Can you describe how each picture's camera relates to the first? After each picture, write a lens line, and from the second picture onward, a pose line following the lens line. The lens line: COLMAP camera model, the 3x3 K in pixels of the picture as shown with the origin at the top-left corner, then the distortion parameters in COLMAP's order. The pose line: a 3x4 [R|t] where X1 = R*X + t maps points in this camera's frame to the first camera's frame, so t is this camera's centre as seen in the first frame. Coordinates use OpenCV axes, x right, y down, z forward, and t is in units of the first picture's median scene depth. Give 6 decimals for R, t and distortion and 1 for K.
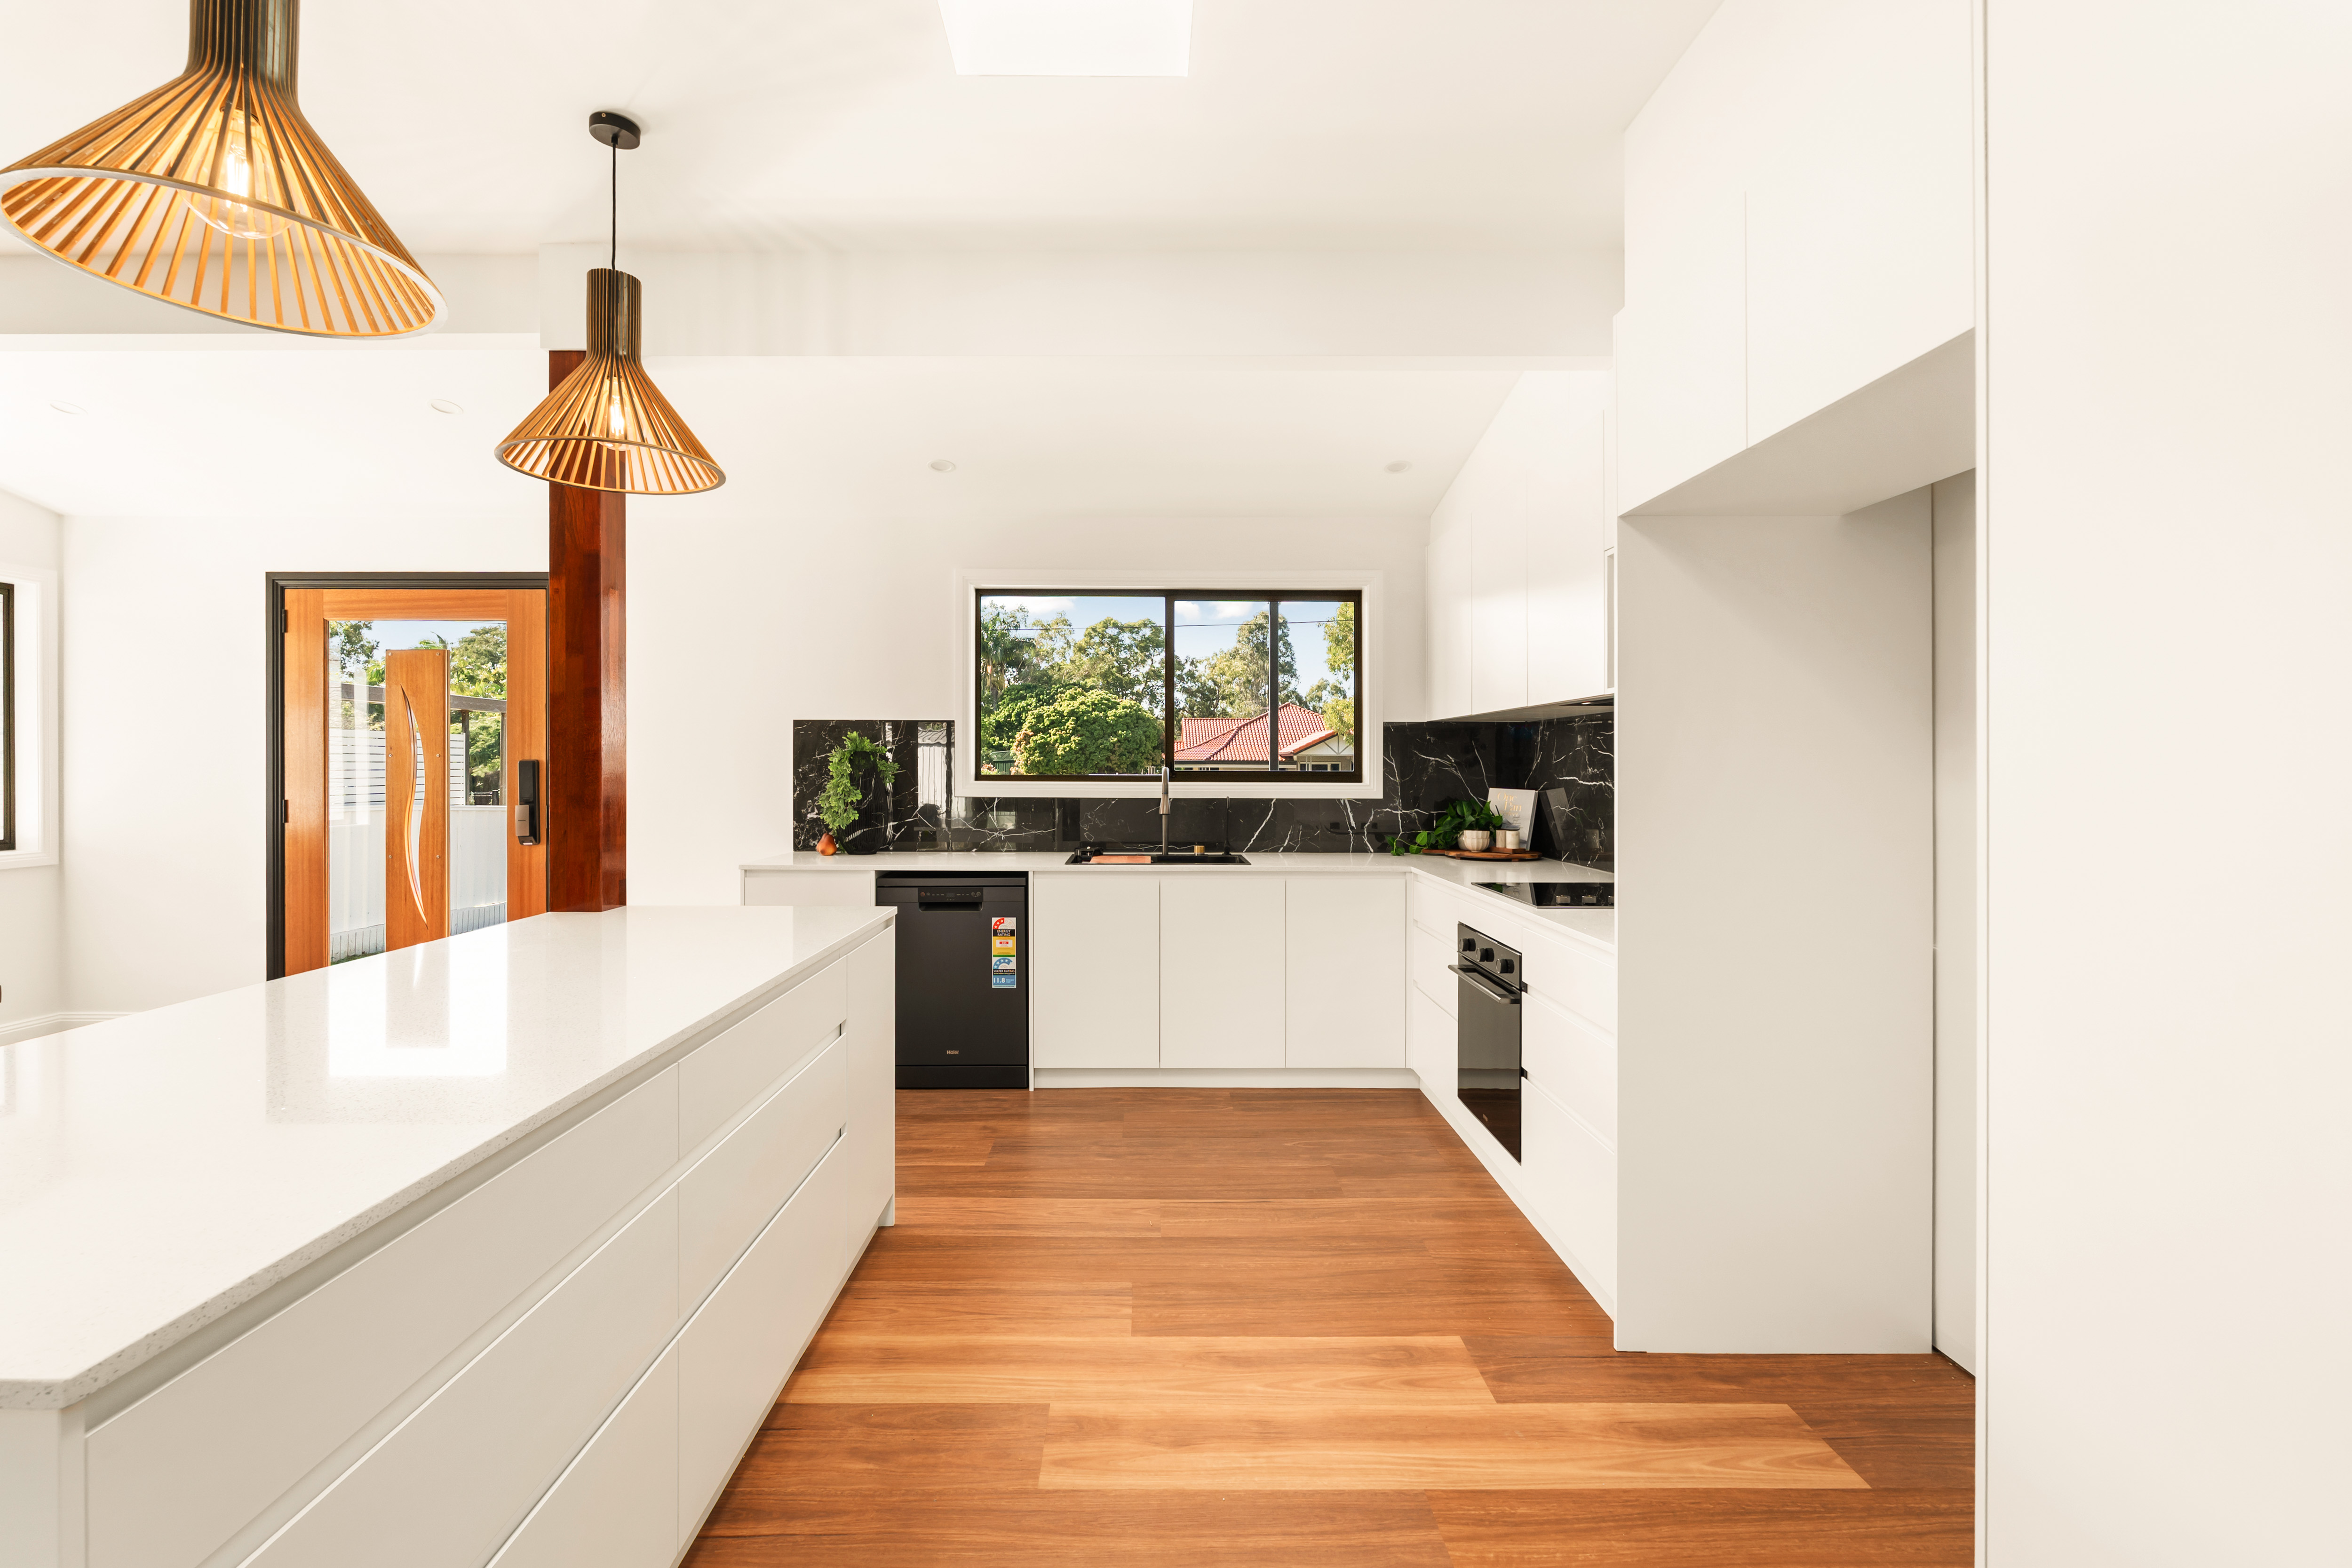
lens RADIAL K [[1039.8, 0, 1147.2], [0, 1039.8, 766.4], [0, 0, 1]] dist [0.001227, 0.000297]
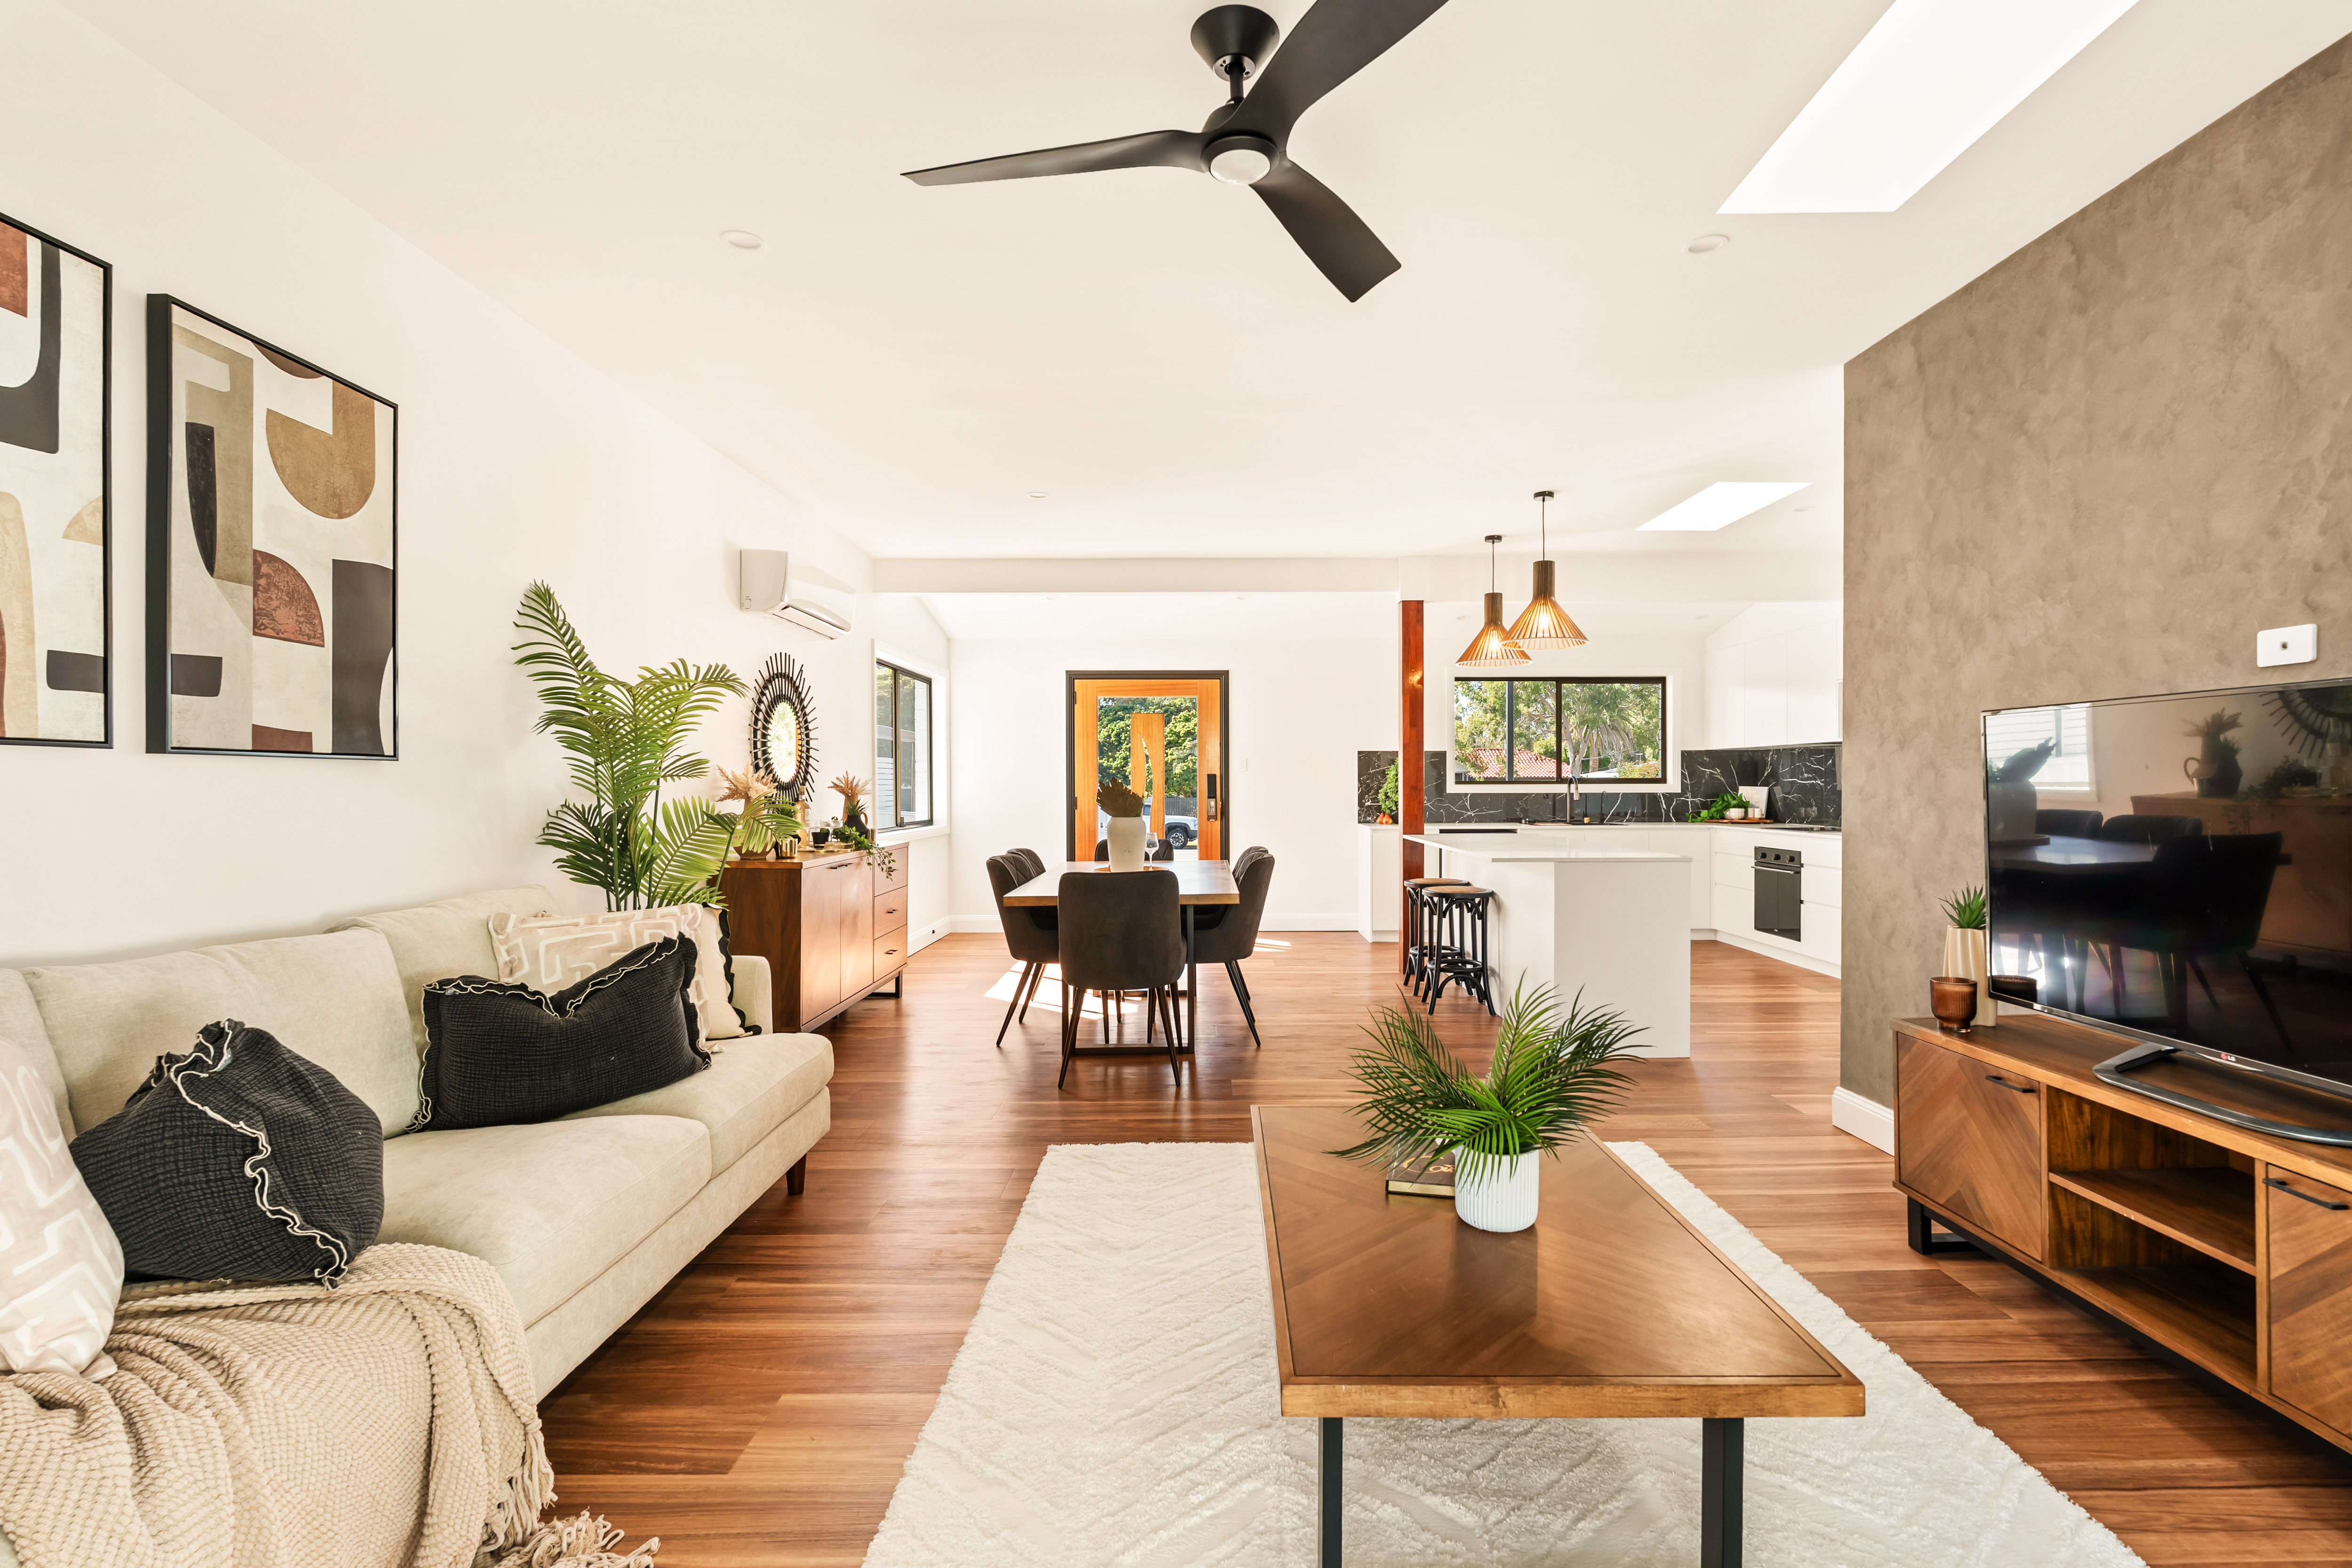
lens RADIAL K [[1058.2, 0, 1231.6], [0, 1058.2, 785.8], [0, 0, 1]] dist [-0.000168, 0.000023]
pose [[0.999845, -0.005475, 0.016756, -0.607387], [0.005473, 0.999985, 0.000161, 0.015372], [-0.016757, -0.000070, 0.999860, -0.862344]]
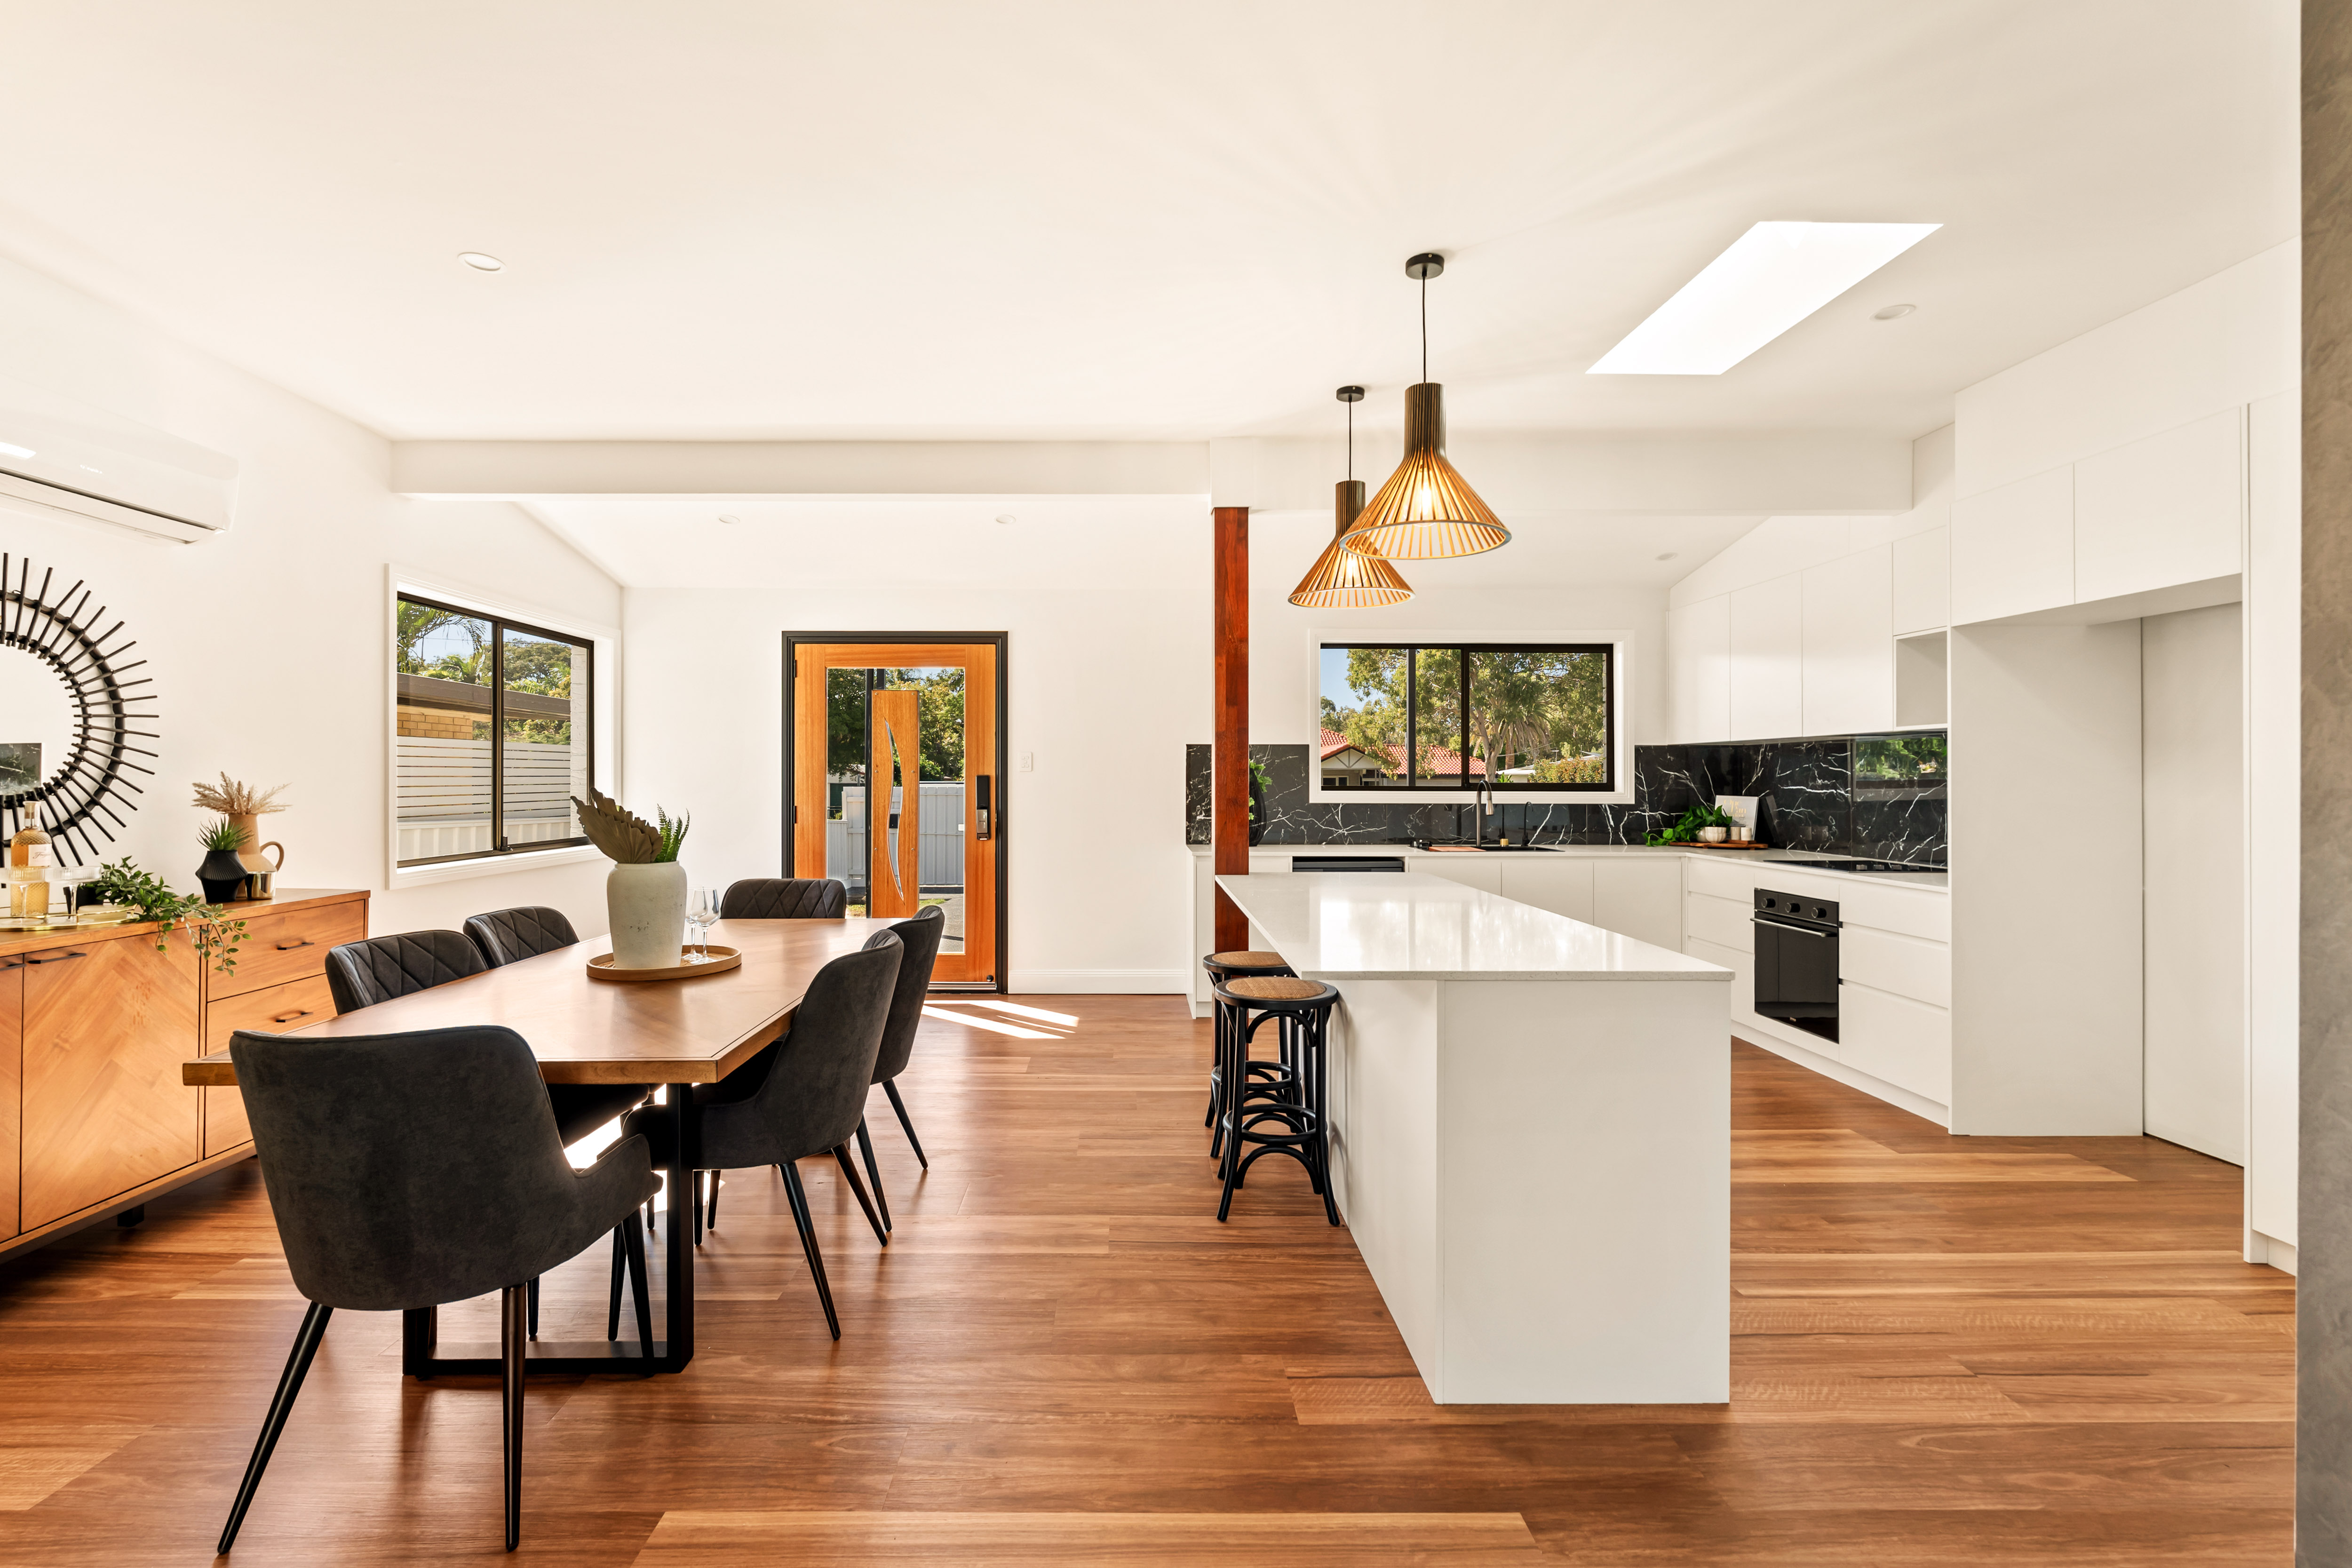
lens RADIAL K [[1039.8, 0, 1147.2], [0, 1039.8, 766.4], [0, 0, 1]] dist [0.001227, 0.000297]
pose [[0.999933, -0.000793, 0.011507, -0.415364], [0.000946, 0.999912, -0.013260, 0.000945], [-0.011495, 0.013270, 0.999846, -0.315059]]
